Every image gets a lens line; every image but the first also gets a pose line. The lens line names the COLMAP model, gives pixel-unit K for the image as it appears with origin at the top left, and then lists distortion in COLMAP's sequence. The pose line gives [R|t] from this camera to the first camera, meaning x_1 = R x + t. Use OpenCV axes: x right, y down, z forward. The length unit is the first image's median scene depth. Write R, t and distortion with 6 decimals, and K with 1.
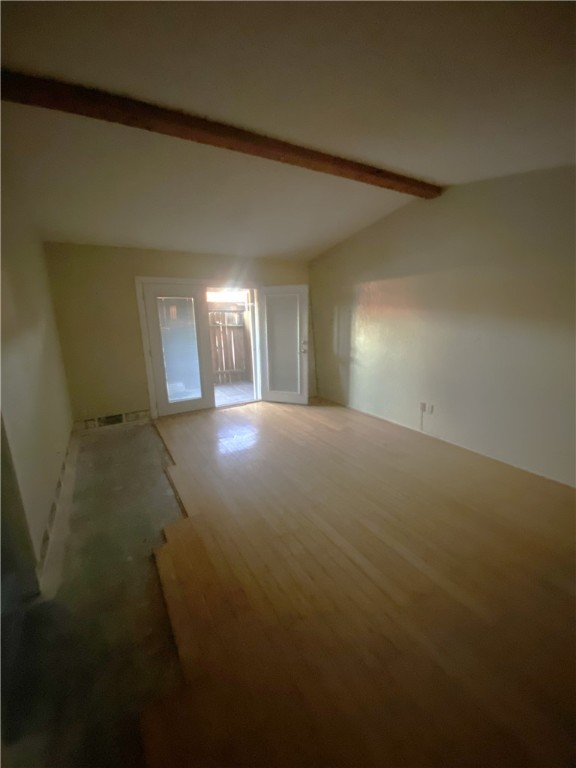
lens RADIAL K [[310.1, 0, 289.1], [0, 310.1, 383.4], [0, 0, 1]] dist [0.044002, -0.033294]
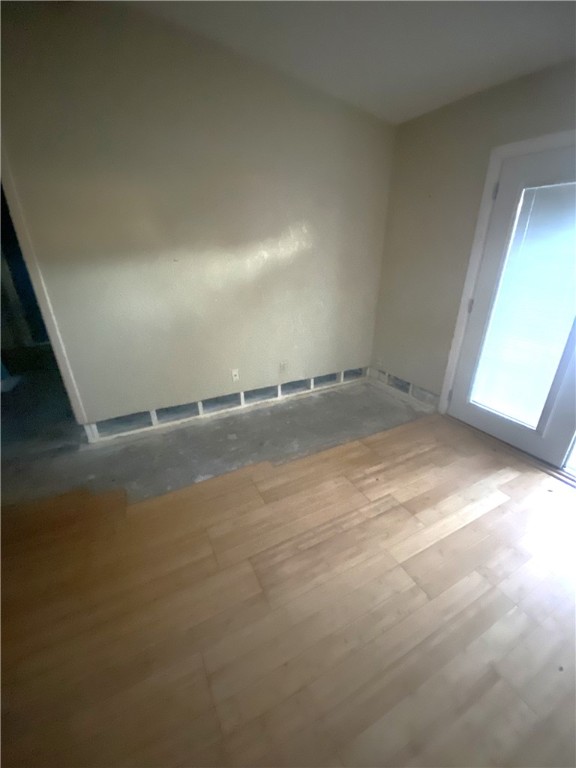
lens RADIAL K [[310.1, 0, 289.1], [0, 310.1, 383.4], [0, 0, 1]] dist [0.044002, -0.033294]
pose [[-0.053327, 0.411927, -0.909655, 0.131642], [-0.214854, 0.884883, 0.413304, -0.136728], [0.975189, 0.217483, 0.041316, 0.700263]]
